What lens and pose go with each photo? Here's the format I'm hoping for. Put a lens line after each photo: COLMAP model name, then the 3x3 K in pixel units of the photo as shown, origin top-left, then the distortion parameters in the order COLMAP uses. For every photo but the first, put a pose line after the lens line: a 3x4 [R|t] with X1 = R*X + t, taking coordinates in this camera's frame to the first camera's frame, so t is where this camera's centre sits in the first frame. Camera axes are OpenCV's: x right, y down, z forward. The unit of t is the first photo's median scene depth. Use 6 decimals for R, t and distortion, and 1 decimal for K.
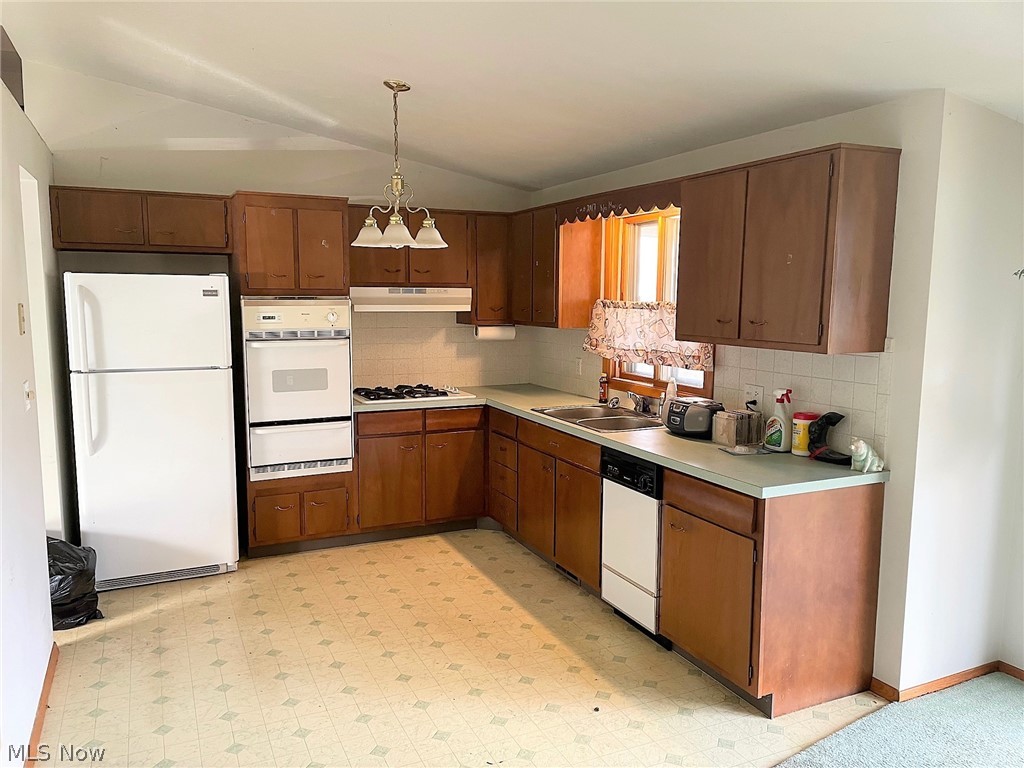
lens RADIAL K [[781.8, 0, 511.9], [0, 781.8, 401.0], [0, 0, 1]] dist [0.093145, -0.110533]
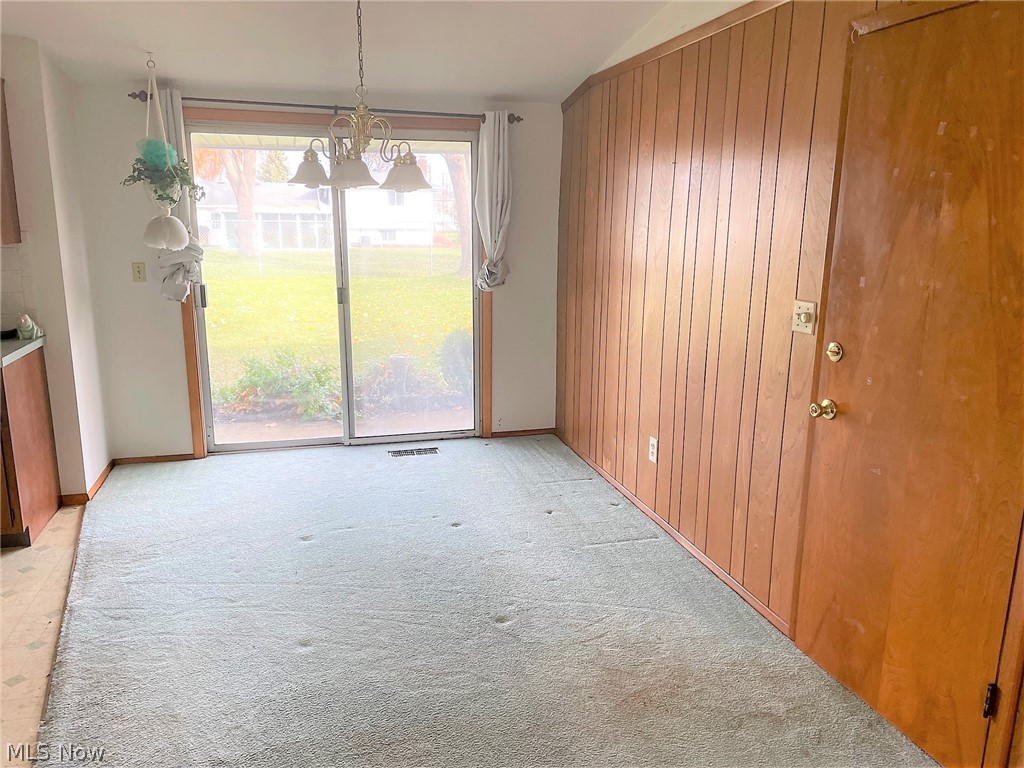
lens RADIAL K [[781.8, 0, 511.9], [0, 781.8, 401.0], [0, 0, 1]] dist [0.093145, -0.110533]
pose [[0.172500, -0.230942, 0.957554, -0.675199], [0.131193, 0.968852, 0.210033, 0.018111], [-0.976234, 0.089394, 0.197425, 0.002719]]
